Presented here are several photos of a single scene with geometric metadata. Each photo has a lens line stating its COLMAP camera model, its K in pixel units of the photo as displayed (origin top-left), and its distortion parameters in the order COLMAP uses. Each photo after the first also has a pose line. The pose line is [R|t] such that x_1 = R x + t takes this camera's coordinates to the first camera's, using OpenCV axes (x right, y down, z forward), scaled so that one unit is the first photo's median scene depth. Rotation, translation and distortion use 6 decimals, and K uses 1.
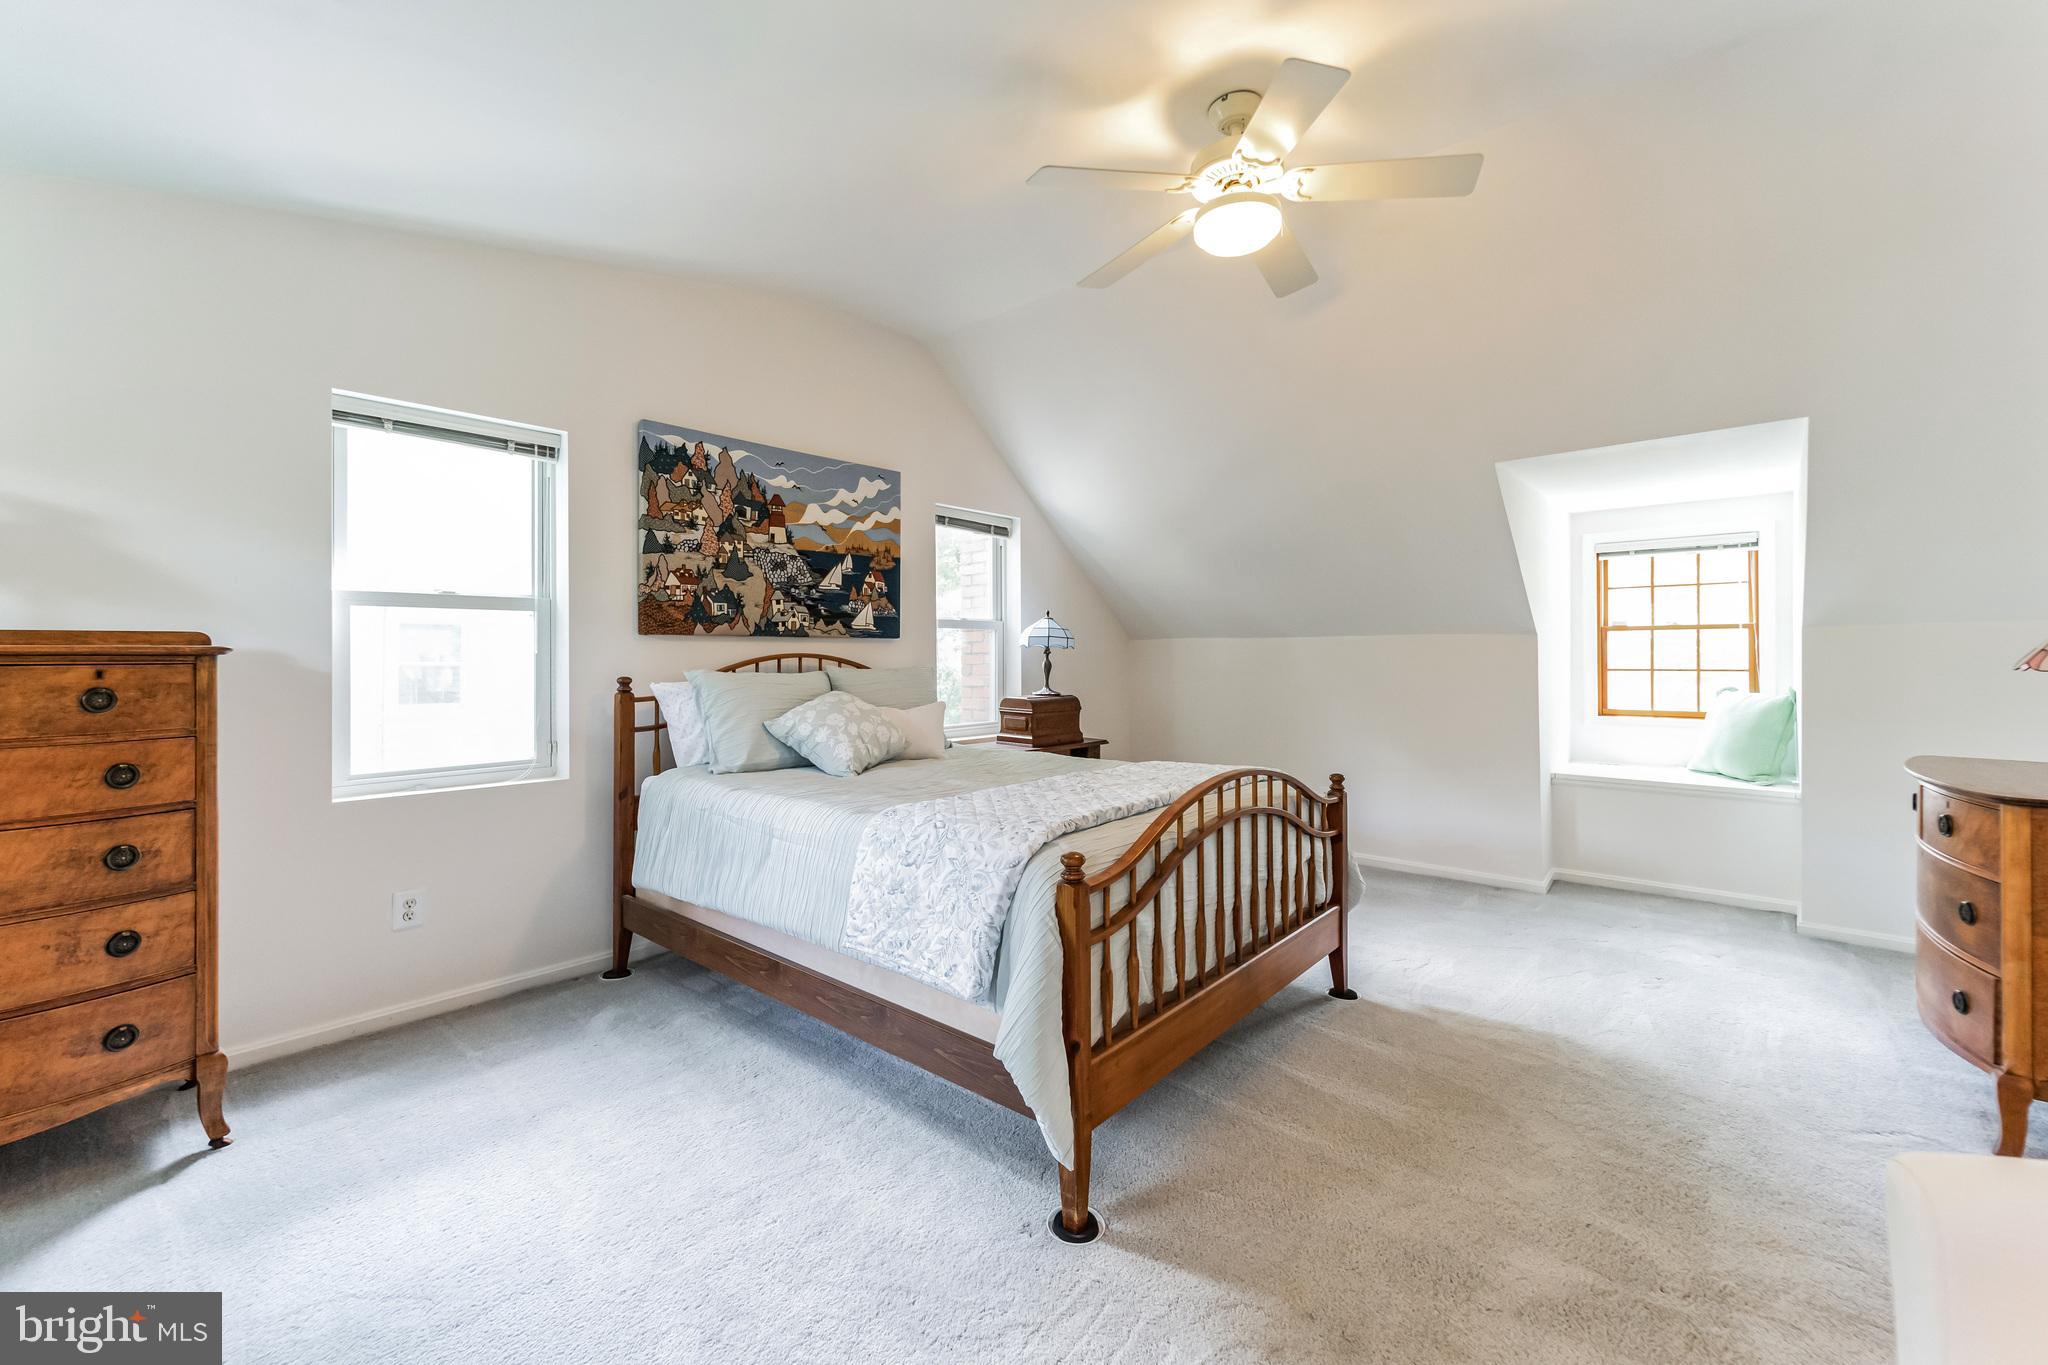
lens RADIAL K [[842.1, 0, 1033.1], [0, 842.1, 654.3], [0, 0, 1]] dist [-0.001335, -0.000257]
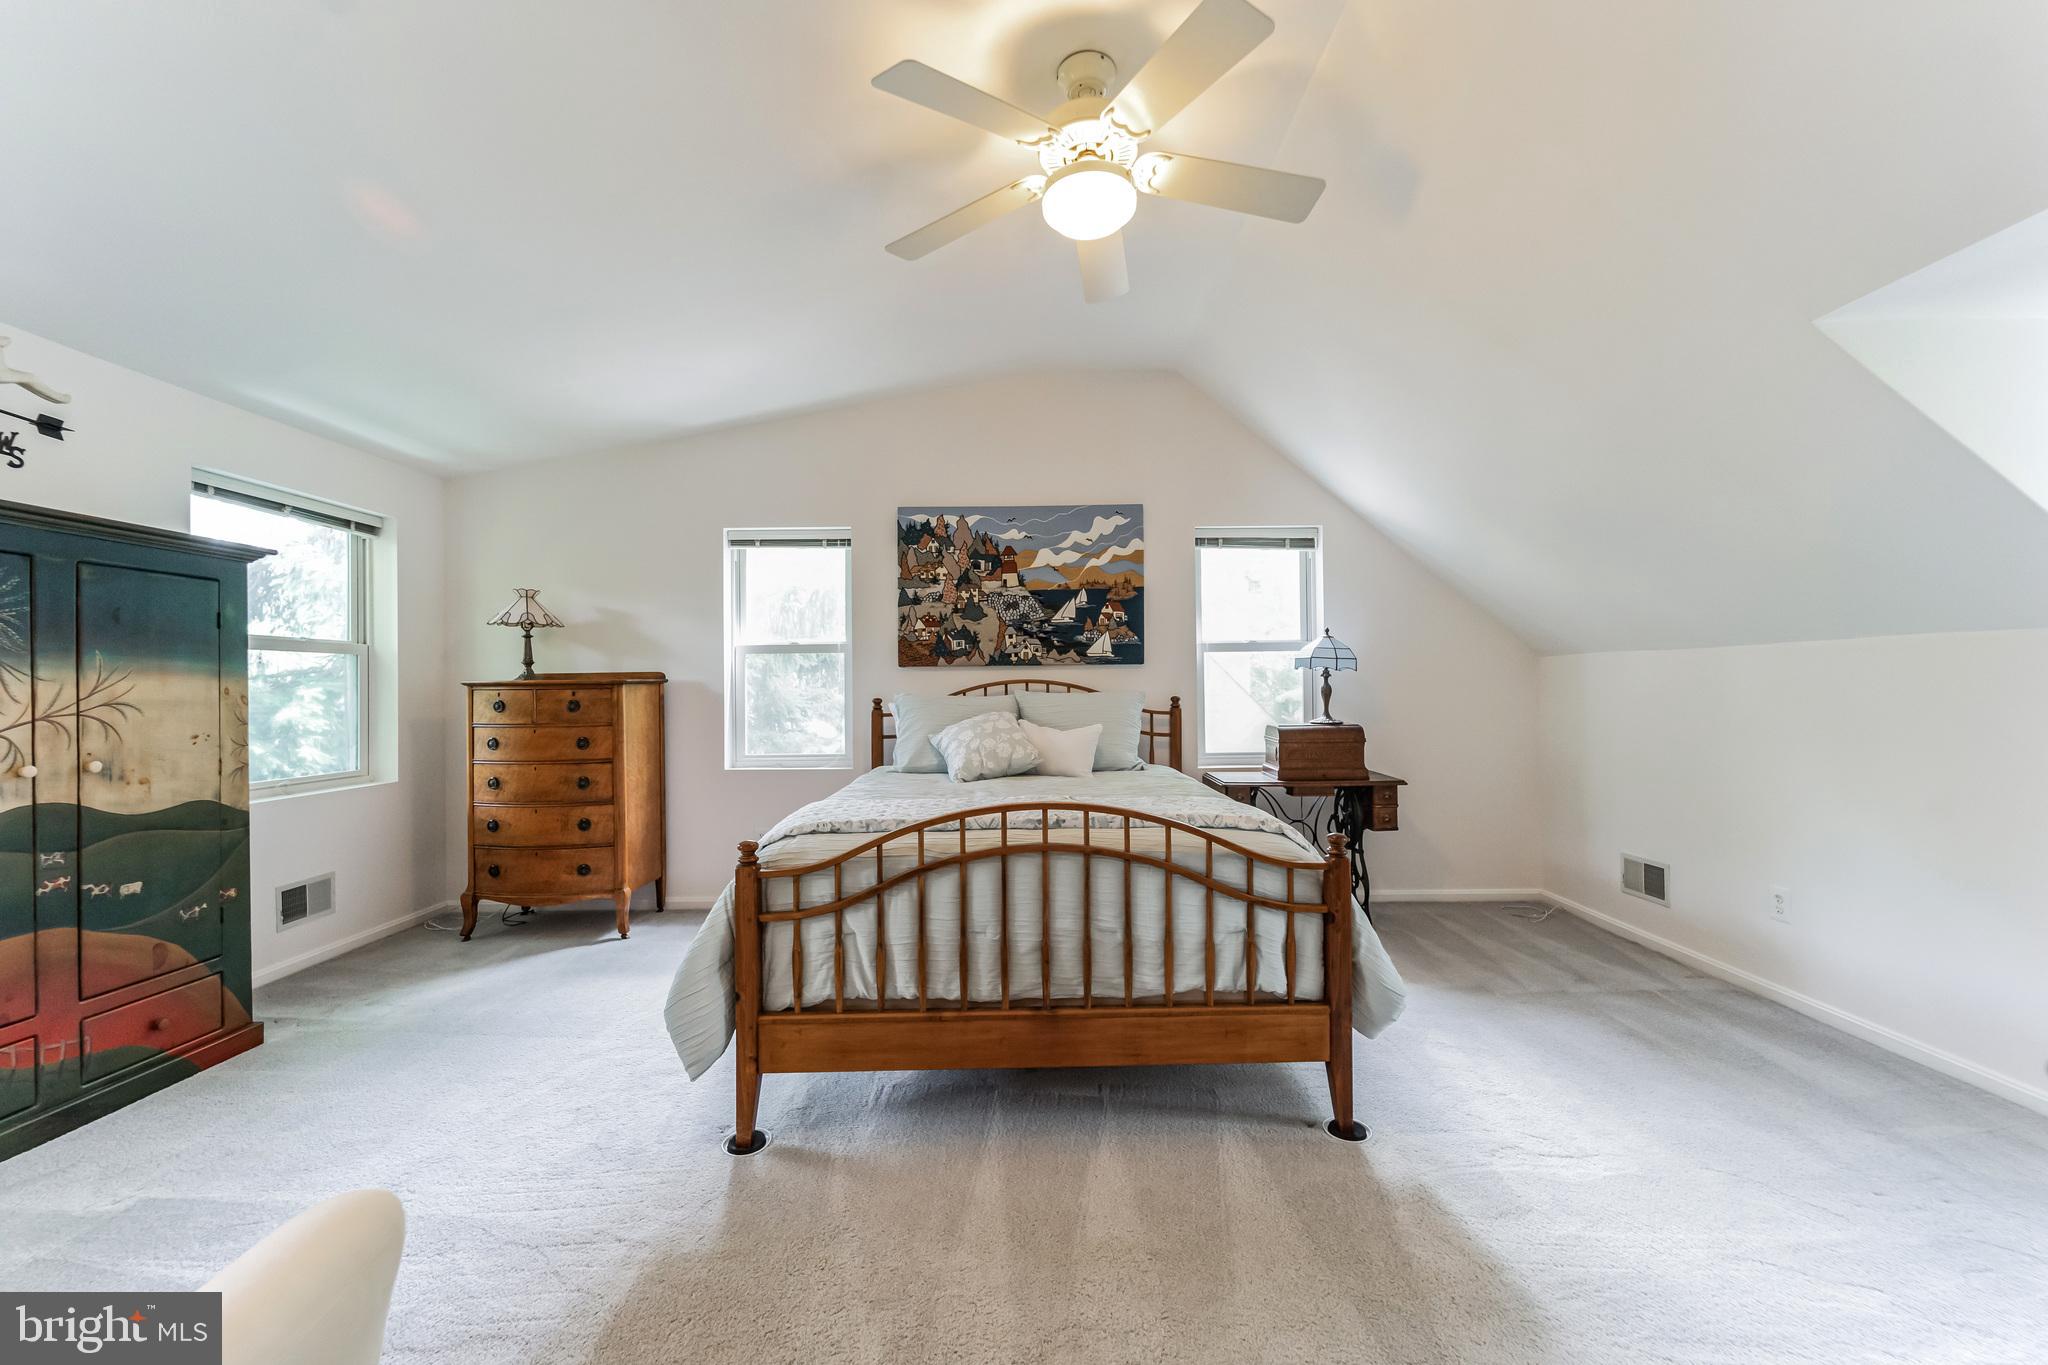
lens RADIAL K [[842.1, 0, 1057.9], [0, 842.1, 688.3], [0, 0, 1]] dist [-0.001335, -0.000257]
pose [[0.658572, -0.001961, -0.752515, 0.666667], [0.009300, 0.999941, 0.005533, 0.005194], [0.752461, -0.010642, 0.658551, 0.280709]]
